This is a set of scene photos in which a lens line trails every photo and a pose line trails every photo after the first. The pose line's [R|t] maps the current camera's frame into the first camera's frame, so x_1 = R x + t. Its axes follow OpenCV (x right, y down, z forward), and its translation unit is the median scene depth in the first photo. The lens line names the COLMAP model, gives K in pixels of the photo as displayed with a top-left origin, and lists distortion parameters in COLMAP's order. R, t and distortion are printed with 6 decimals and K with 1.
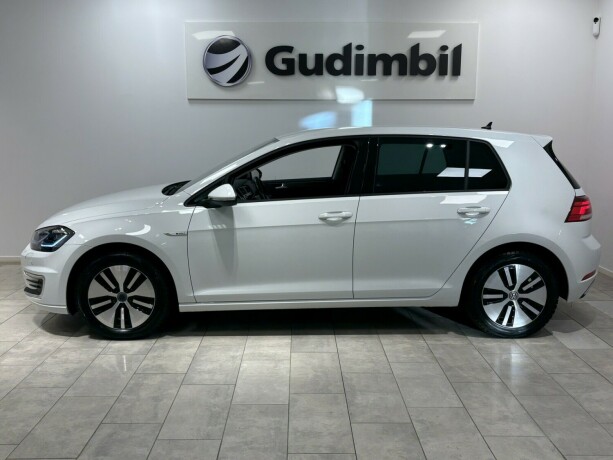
lens RADIAL K [[599.6, 0, 306.5], [0, 599.6, 230.2], [0, 0, 1]] dist [0.016292, 0.000000]
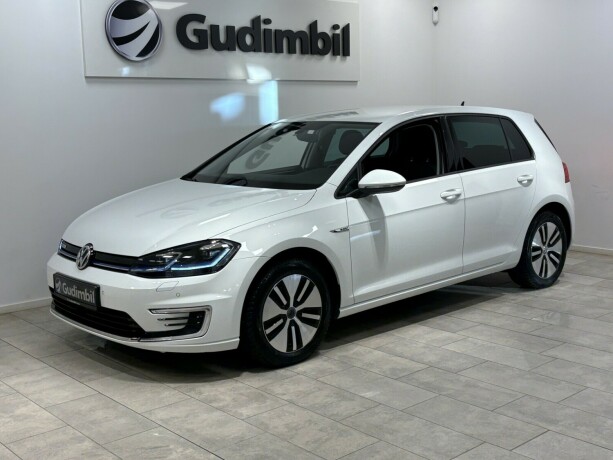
lens RADIAL K [[769.8, 0, 306.2], [0, 769.8, 229.9], [0, 0, 1]] dist [0.045722, 0.000000]
pose [[0.757964, -0.117389, 0.641647, -0.964943], [0.131123, 0.991014, 0.026413, -0.029590], [-0.638982, 0.064115, 0.766545, 0.153558]]
